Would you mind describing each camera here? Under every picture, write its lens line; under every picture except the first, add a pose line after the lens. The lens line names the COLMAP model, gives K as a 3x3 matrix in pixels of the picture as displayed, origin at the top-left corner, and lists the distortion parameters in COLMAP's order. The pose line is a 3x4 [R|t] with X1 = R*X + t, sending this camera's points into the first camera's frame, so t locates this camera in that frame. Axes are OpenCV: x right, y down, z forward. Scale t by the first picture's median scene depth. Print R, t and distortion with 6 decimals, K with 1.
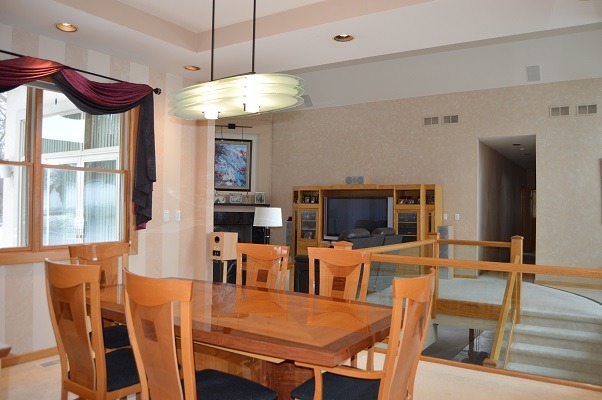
lens RADIAL K [[479.4, 0, 300.7], [0, 479.4, 202.1], [0, 0, 1]] dist [-0.087376, 0.030194]
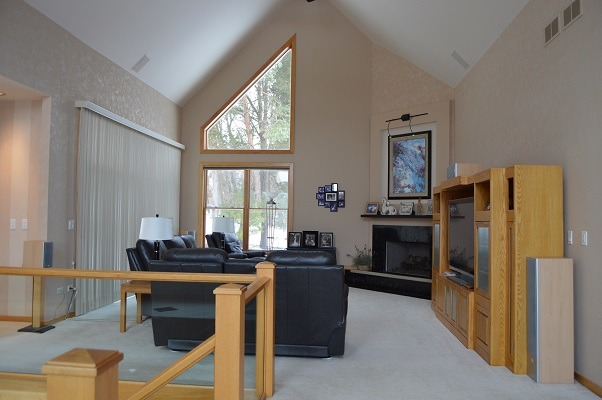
lens RADIAL K [[479.4, 0, 298.9], [0, 479.4, 199.1], [0, 0, 1]] dist [-0.087376, 0.030194]
pose [[0.476437, -0.046153, -0.877996, 0.456191], [0.008185, 0.998811, -0.048062, 0.012622], [0.879170, 0.015712, 0.476249, 0.469688]]
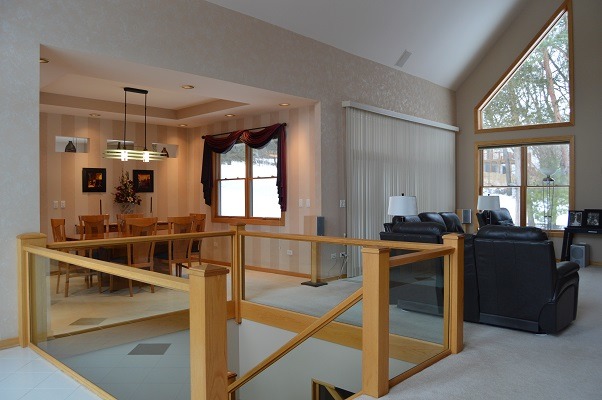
lens RADIAL K [[479.4, 0, 304.4], [0, 479.4, 200.1], [0, 0, 1]] dist [-0.087376, 0.030194]
pose [[-0.164941, -0.011190, -0.986240, 0.529370], [0.012143, 0.999837, -0.013375, 0.017598], [0.986229, -0.014182, -0.164778, 0.552999]]
